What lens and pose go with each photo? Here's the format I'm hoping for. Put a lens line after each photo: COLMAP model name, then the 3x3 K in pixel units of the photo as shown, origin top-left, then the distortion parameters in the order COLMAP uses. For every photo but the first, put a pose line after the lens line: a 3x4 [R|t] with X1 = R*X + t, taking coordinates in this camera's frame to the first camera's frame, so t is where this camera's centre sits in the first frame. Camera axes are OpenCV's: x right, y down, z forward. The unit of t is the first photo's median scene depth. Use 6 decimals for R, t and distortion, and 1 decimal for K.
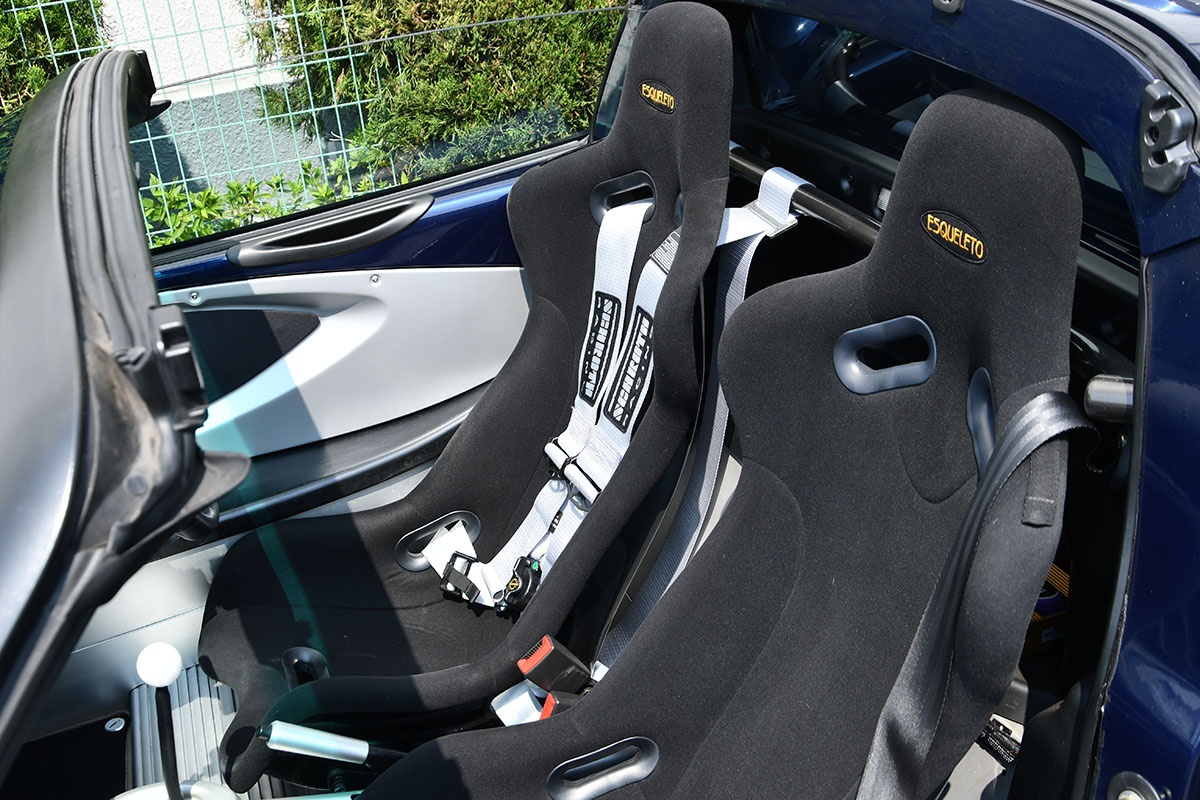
lens RADIAL K [[1250.9, 0, 600.0], [0, 1250.9, 400.0], [0, 0, 1]] dist [-0.132940, 0.106260]
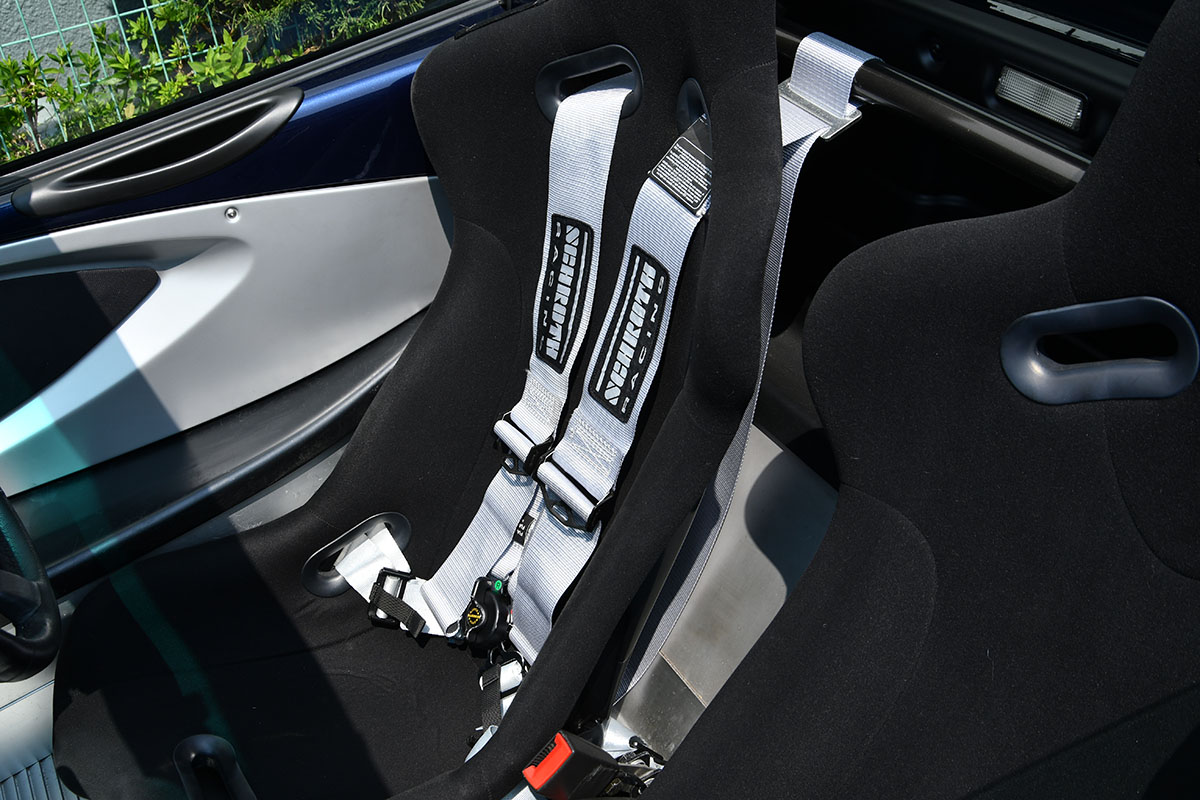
lens RADIAL K [[1250.9, 0, 600.0], [0, 1250.9, 400.0], [0, 0, 1]] dist [-0.132940, 0.106260]
pose [[0.986648, -0.098137, 0.129978, -0.078845], [0.077396, 0.984722, 0.155992, -0.090480], [-0.143301, -0.143849, 0.979169, 0.275407]]
